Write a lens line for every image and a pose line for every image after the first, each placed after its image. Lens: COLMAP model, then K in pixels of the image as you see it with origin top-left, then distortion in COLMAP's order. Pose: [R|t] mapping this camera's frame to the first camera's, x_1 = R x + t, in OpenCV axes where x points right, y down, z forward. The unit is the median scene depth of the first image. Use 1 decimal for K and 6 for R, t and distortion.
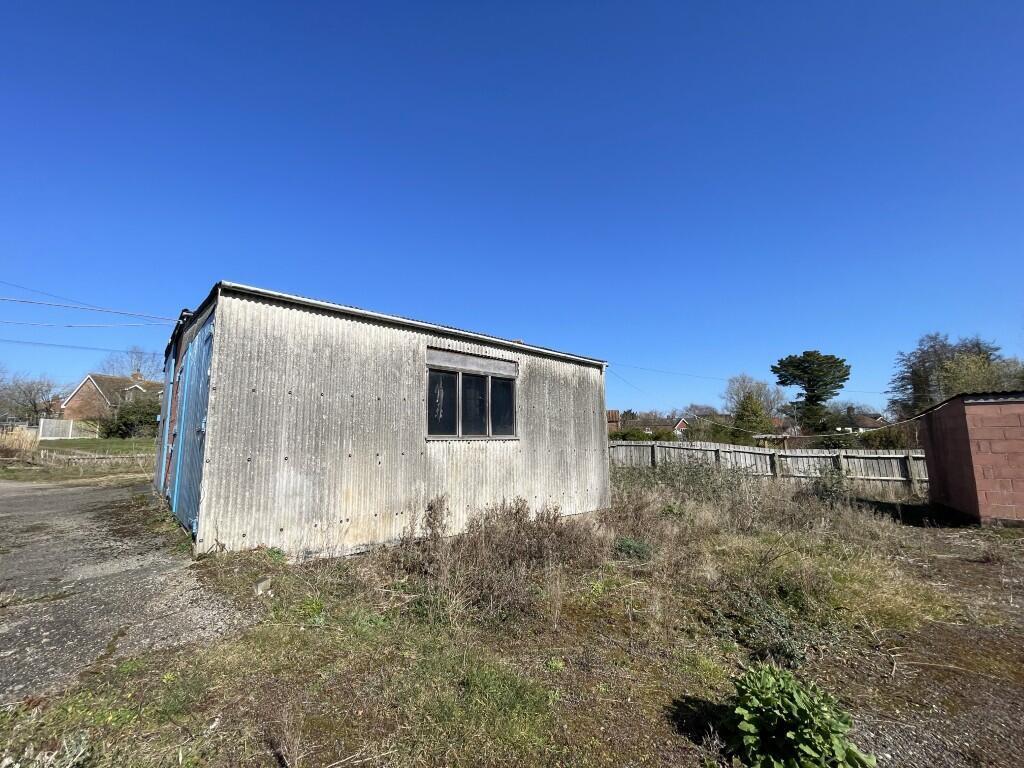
lens RADIAL K [[416.1, 0, 509.7], [0, 416.1, 384.7], [0, 0, 1]] dist [-0.001233, 0.000683]
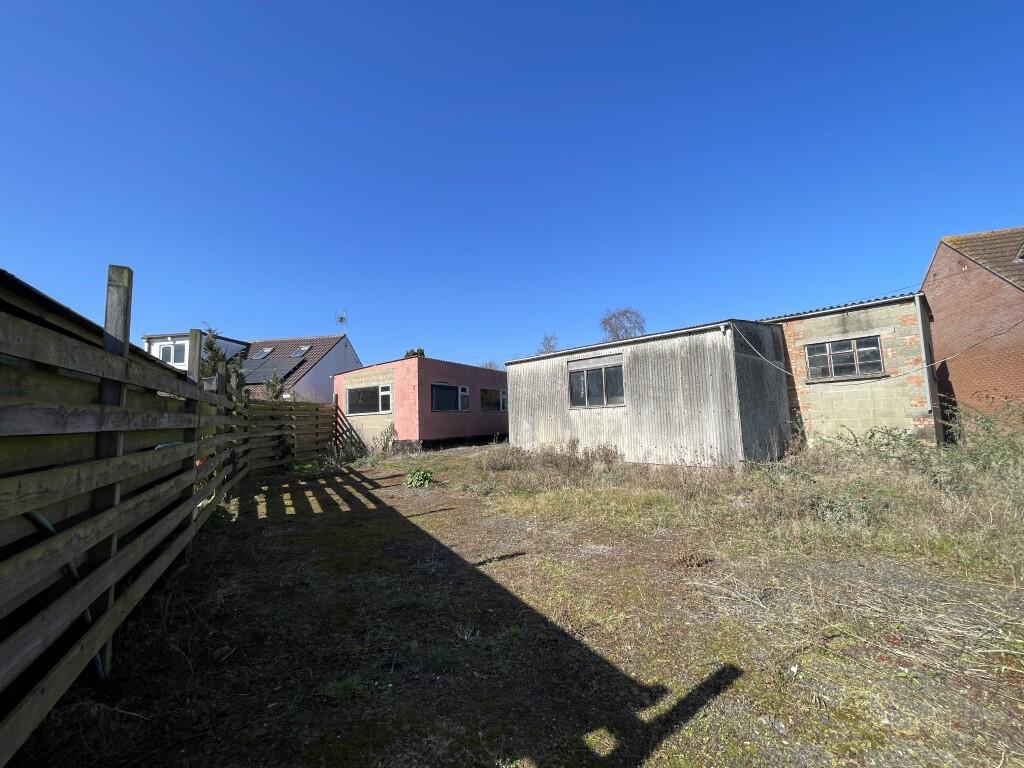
lens RADIAL K [[416.1, 0, 510.4], [0, 416.1, 385.4], [0, 0, 1]] dist [-0.001233, 0.000683]
pose [[0.017130, -0.070660, -0.997353, 2.031894], [0.175883, 0.982158, -0.066563, 0.117709], [0.984262, -0.174277, 0.029252, 0.779155]]
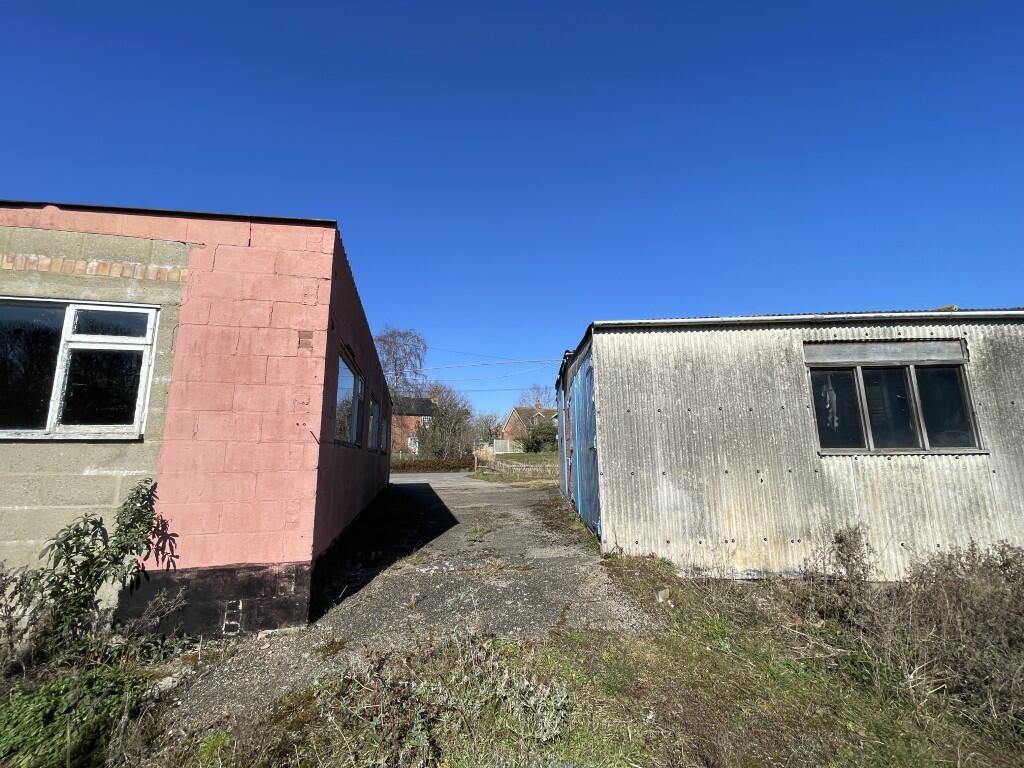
lens RADIAL K [[416.1, 0, 506.8], [0, 416.1, 385.4], [0, 0, 1]] dist [-0.001233, 0.000683]
pose [[0.692723, -0.119705, -0.711200, -0.033214], [0.100280, 0.992537, -0.069383, -0.009109], [0.714198, -0.023255, 0.699558, -0.012455]]
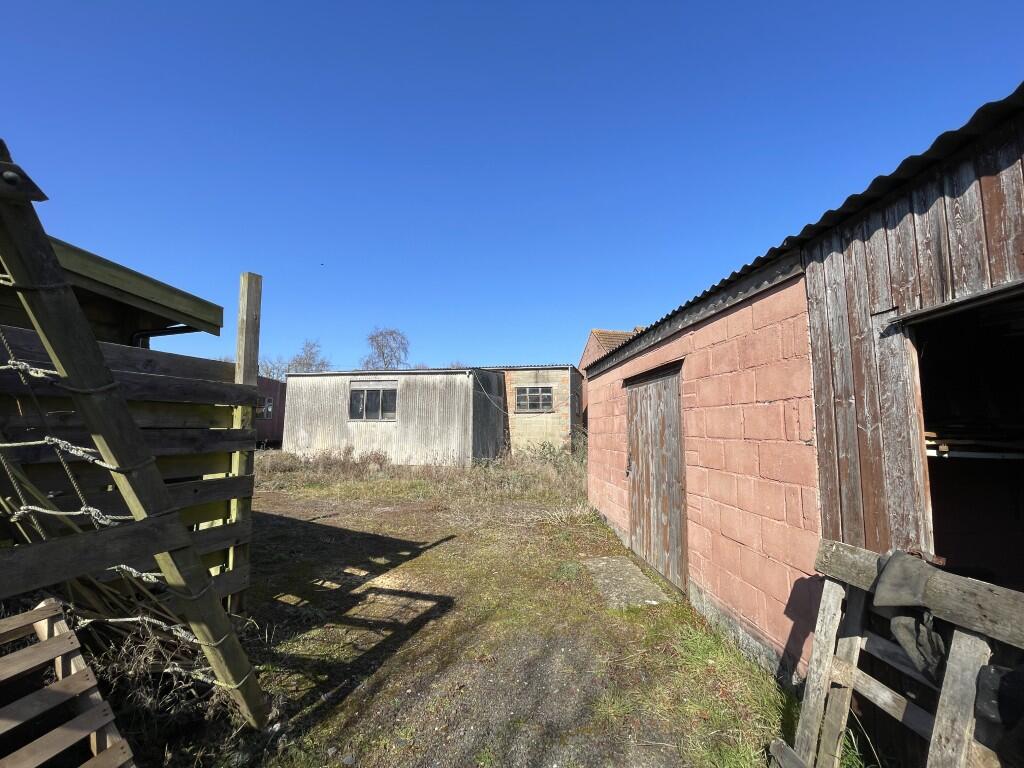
lens RADIAL K [[416.1, 0, 512.6], [0, 416.1, 385.7], [0, 0, 1]] dist [-0.001233, 0.000683]
pose [[0.564210, -0.069335, -0.822715, 2.608565], [0.100946, 0.994785, -0.014609, 0.069862], [0.819437, -0.074808, 0.568267, 0.497396]]
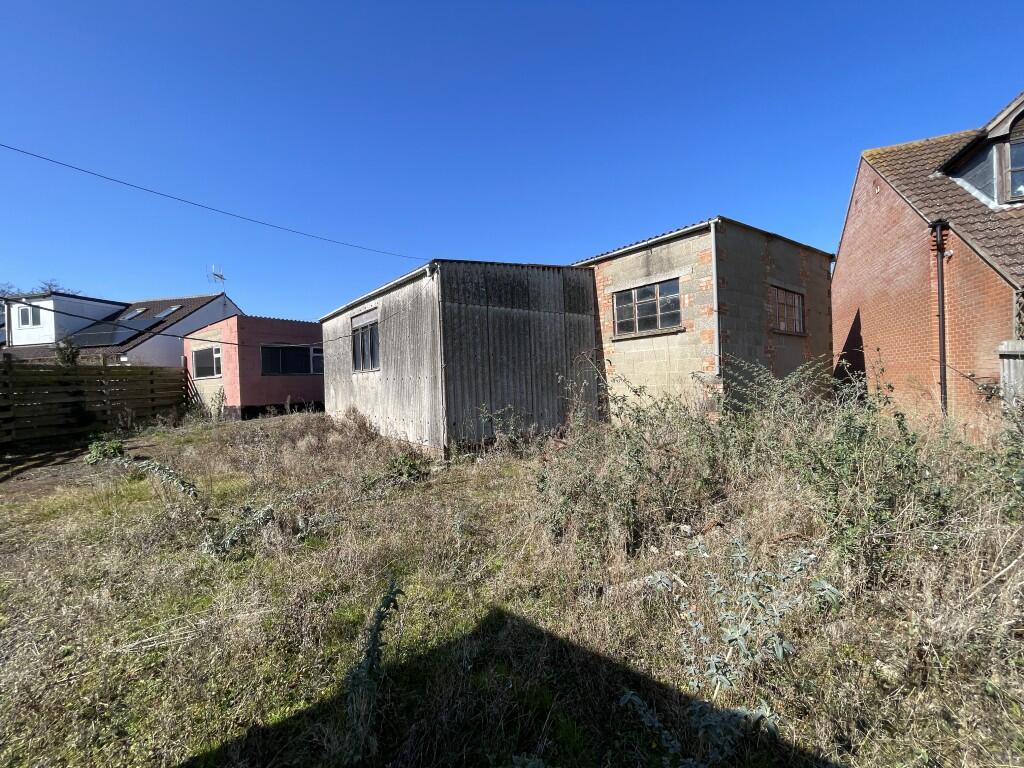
lens RADIAL K [[416.1, 0, 511.4], [0, 416.1, 380.8], [0, 0, 1]] dist [-0.001233, 0.000683]
pose [[-0.060713, 0.016519, -0.998019, 1.687561], [0.179407, 0.983760, 0.005369, 0.309426], [0.981900, -0.178726, -0.062690, 1.991052]]
